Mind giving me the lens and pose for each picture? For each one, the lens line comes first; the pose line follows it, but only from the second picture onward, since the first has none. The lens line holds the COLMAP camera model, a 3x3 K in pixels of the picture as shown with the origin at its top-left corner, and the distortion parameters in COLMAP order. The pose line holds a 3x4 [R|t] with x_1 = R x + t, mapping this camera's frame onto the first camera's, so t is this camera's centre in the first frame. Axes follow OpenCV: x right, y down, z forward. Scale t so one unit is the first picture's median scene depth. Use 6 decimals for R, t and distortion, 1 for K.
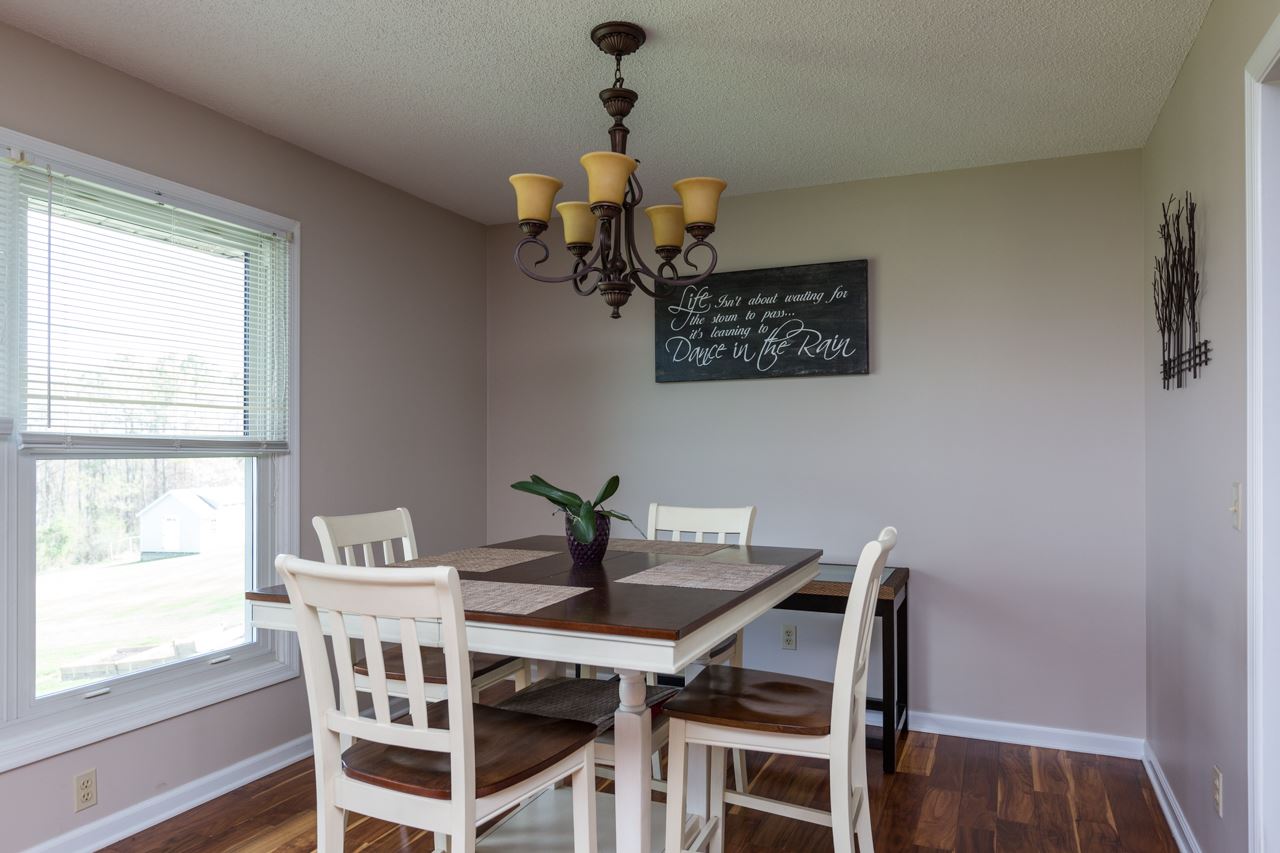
lens RADIAL K [[846.9, 0, 638.4], [0, 846.9, 442.4], [0, 0, 1]] dist [-0.005790, -0.001826]
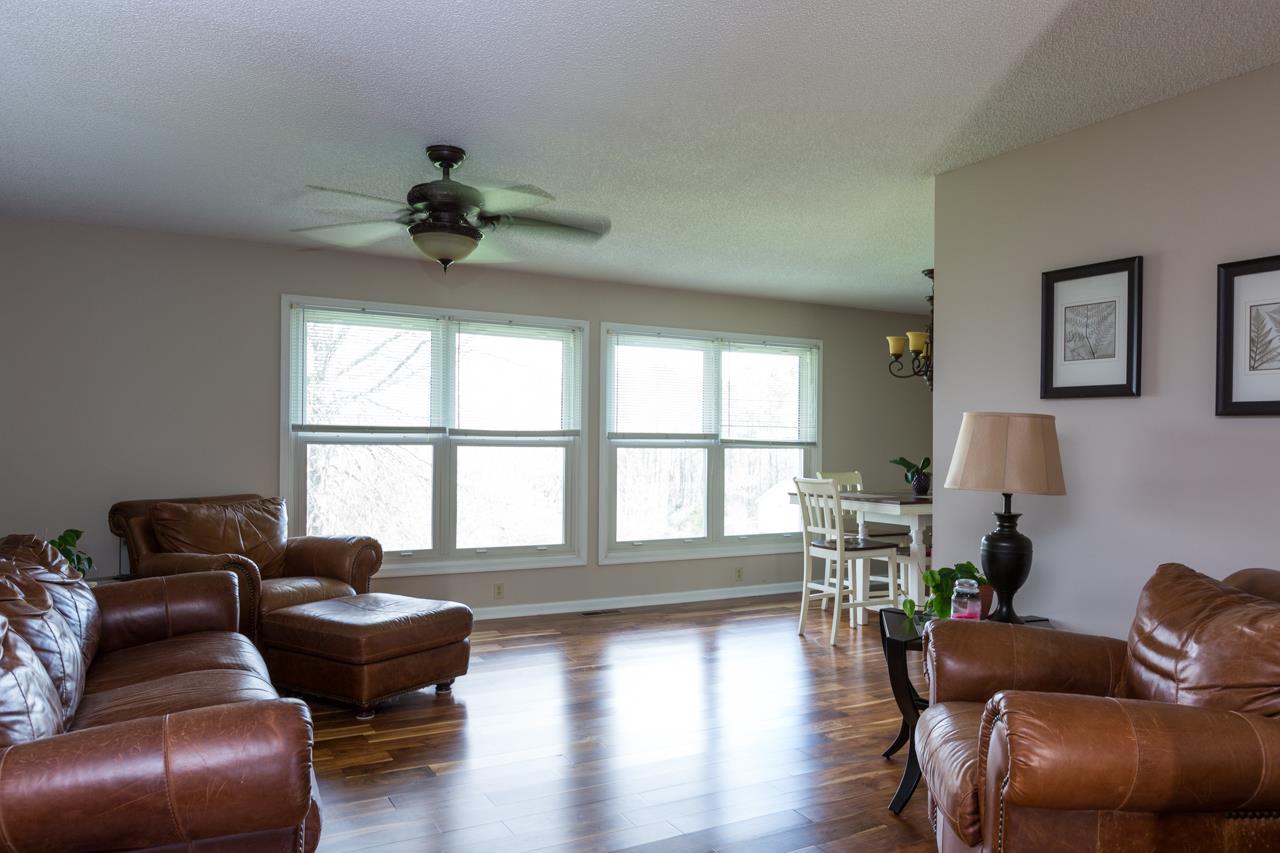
lens RADIAL K [[846.9, 0, 638.4], [0, 846.9, 442.4], [0, 0, 1]] dist [-0.005790, -0.001826]
pose [[0.781262, 0.005016, -0.624183, 0.603855], [-0.003987, 0.999987, 0.003046, -0.005372], [0.624191, 0.000109, 0.781272, -1.016171]]
